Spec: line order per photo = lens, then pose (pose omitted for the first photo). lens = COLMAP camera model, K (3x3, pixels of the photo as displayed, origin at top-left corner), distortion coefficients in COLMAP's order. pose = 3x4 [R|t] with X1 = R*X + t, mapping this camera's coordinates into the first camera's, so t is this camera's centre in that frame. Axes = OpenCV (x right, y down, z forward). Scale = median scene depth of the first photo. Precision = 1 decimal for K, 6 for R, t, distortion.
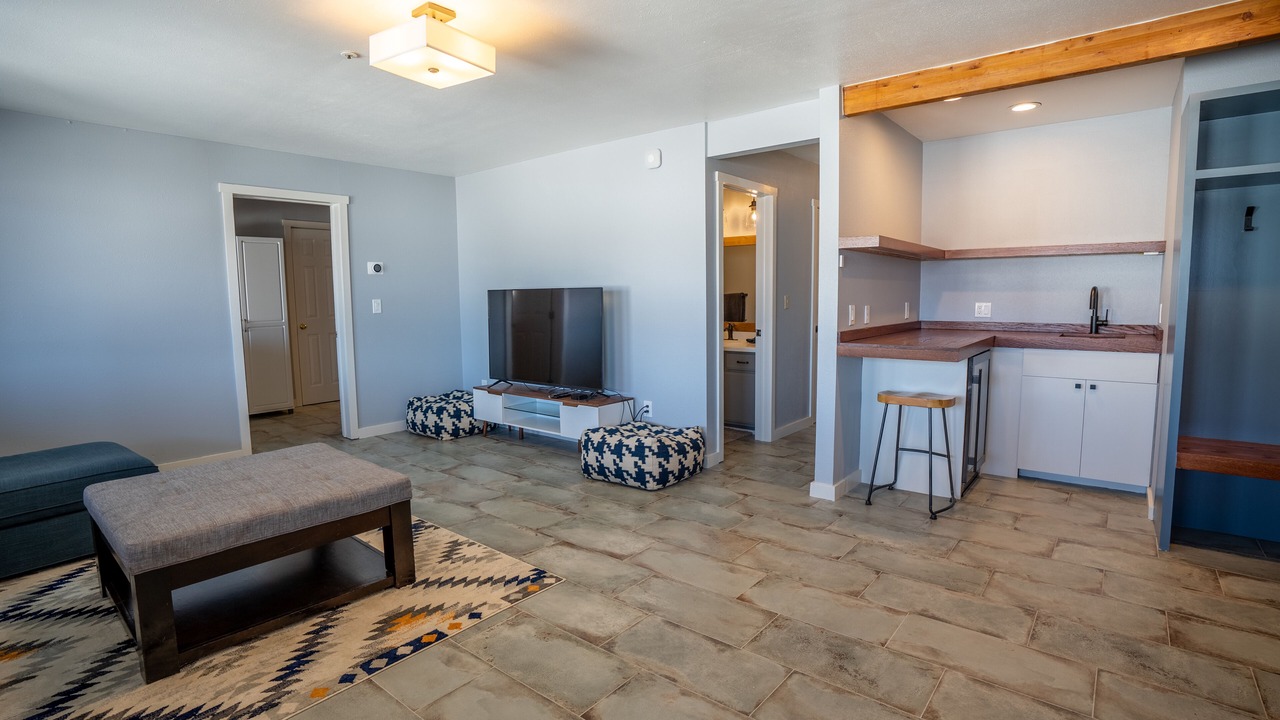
lens RADIAL K [[610.3, 0, 640.0], [0, 610.3, 360.0], [0, 0, 1]] dist [-0.067676, 0.024915]
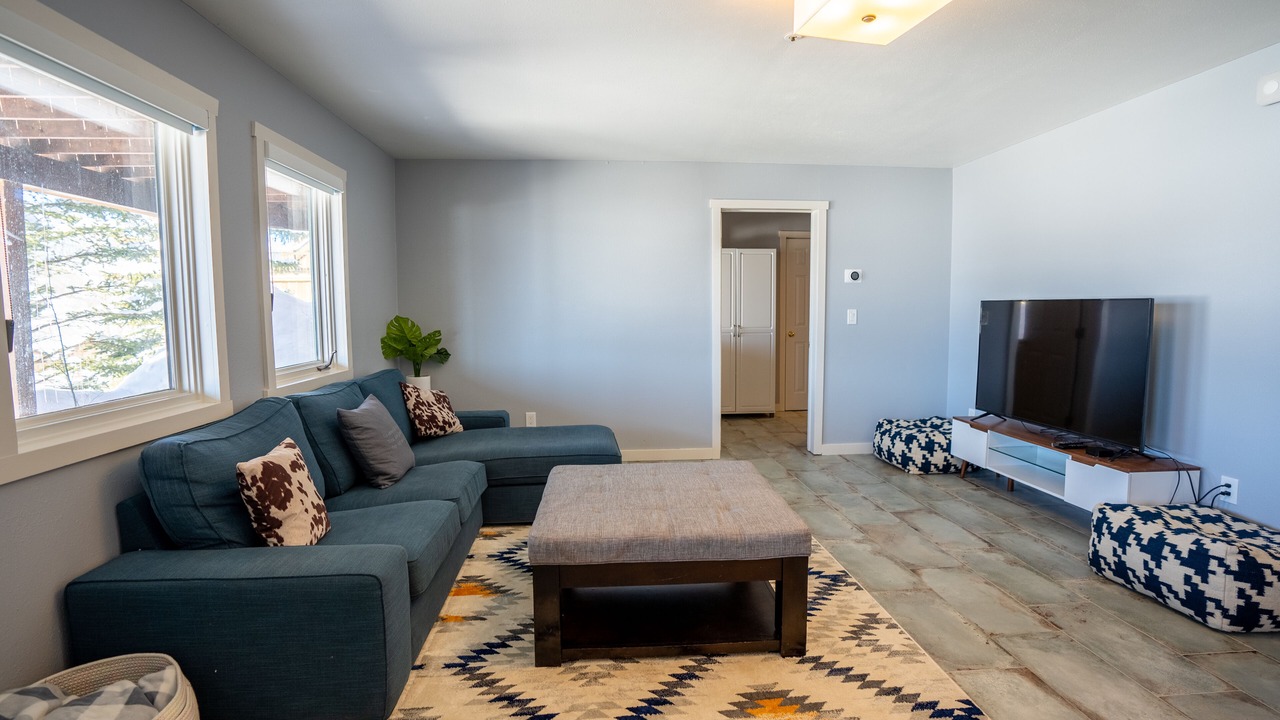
lens RADIAL K [[610.3, 0, 640.0], [0, 610.3, 360.0], [0, 0, 1]] dist [-0.067676, 0.024915]
pose [[0.691362, 0.069167, -0.719190, 0.019117], [-0.079571, 0.996641, 0.019358, -0.019571], [0.718113, 0.043843, 0.694544, 0.157844]]
